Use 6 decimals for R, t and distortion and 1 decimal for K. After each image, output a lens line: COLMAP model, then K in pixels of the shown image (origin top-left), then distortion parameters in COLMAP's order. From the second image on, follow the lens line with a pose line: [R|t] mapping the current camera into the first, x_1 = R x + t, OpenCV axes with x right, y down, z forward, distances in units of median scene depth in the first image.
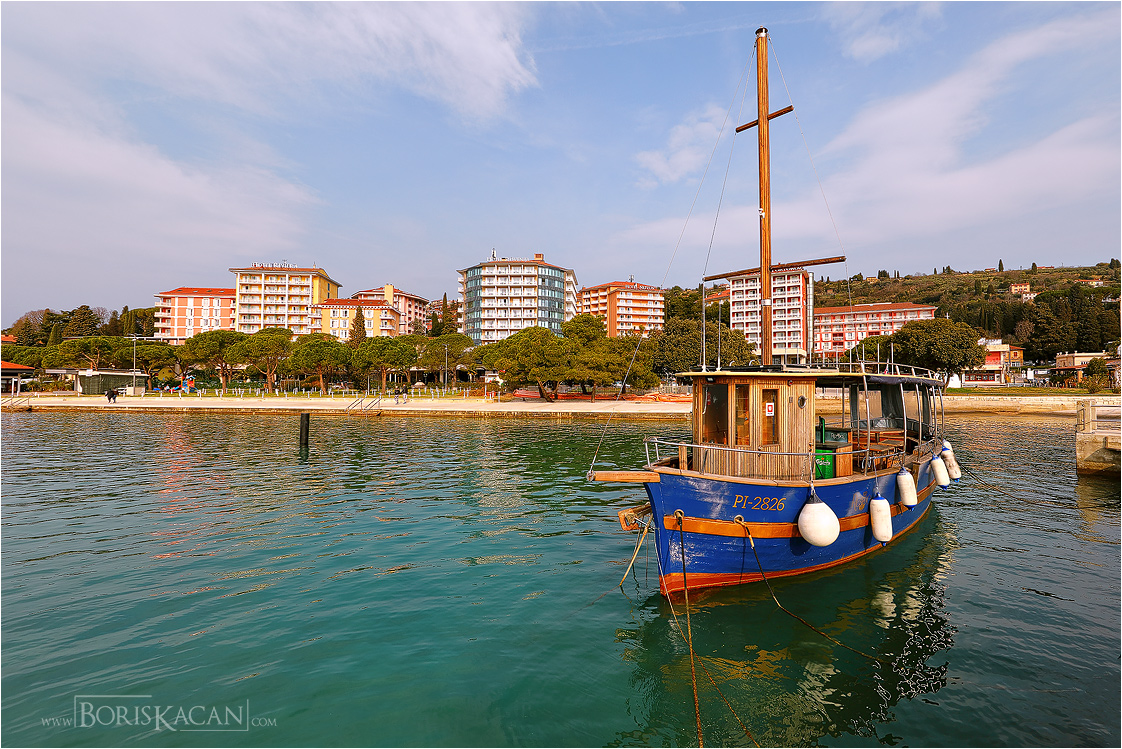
lens RADIAL K [[516.5, 0, 561.0], [0, 516.5, 374.5], [0, 0, 1]] dist [0.000488, 0.000011]
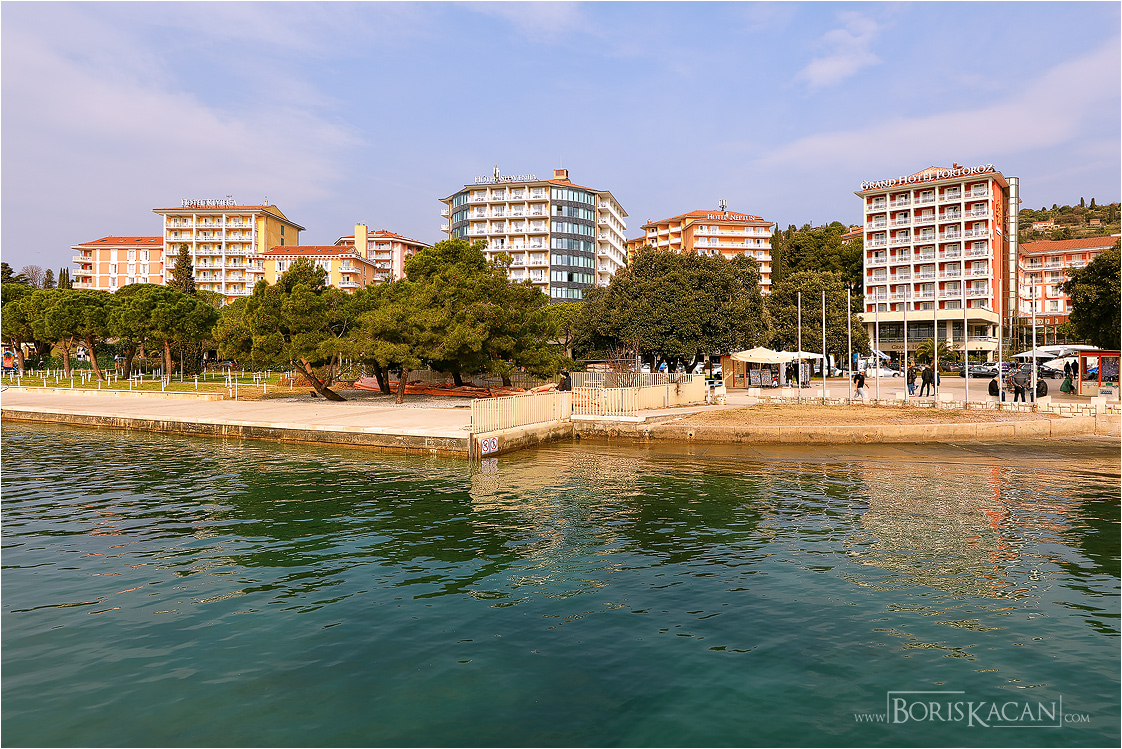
lens RADIAL K [[683.6, 0, 561.0], [0, 683.6, 374.5], [0, 0, 1]] dist [-0.000114, 0.000299]
pose [[0.979629, 0.011064, -0.200509, 0.138446], [-0.004823, 0.999489, 0.031587, 0.001090], [0.200756, -0.029977, 0.979182, 0.137971]]
